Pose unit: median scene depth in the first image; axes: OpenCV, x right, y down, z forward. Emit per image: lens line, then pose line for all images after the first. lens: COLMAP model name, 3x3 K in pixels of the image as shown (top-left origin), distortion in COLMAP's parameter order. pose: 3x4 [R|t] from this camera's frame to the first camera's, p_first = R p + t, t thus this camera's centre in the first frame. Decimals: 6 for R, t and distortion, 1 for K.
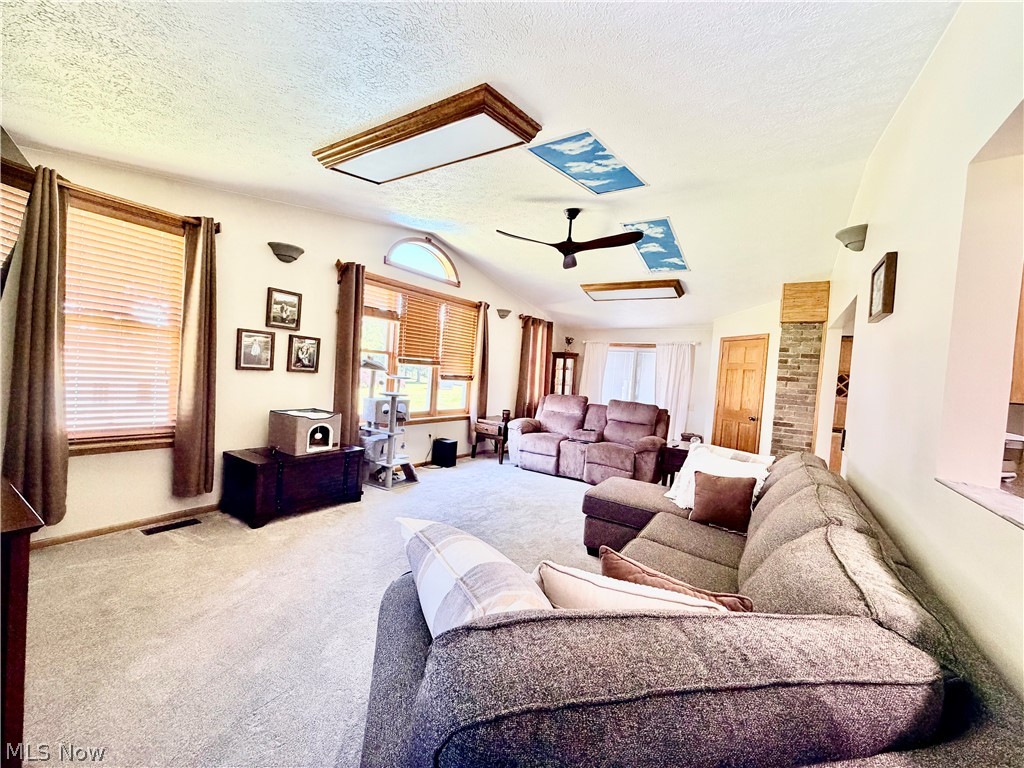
lens RADIAL K [[409.9, 0, 512.0], [0, 409.9, 384.0], [0, 0, 1]] dist [0.017416, -0.000006]
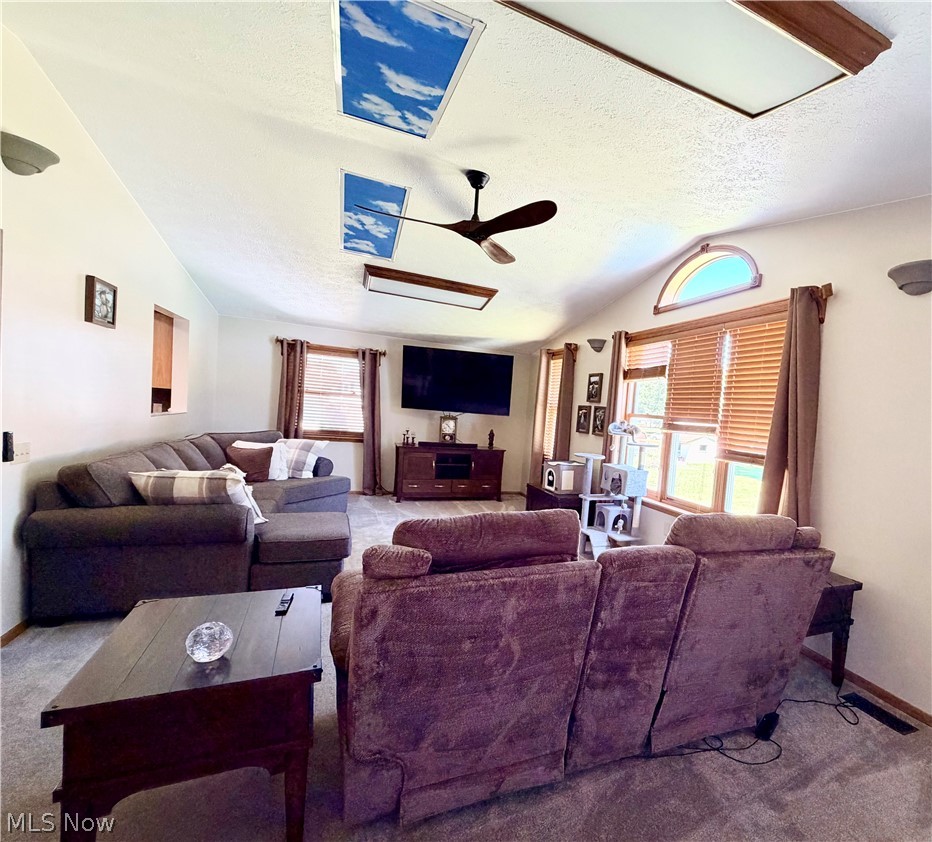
lens RADIAL K [[324.4, 0, 466.0], [0, 324.4, 421.0], [0, 0, 1]] dist [0.000170, 0.000001]
pose [[-0.521458, -0.082588, -0.849271, 0.559381], [-0.140673, 0.990007, -0.009900, -0.007385], [0.841601, 0.114307, -0.527865, 1.264015]]
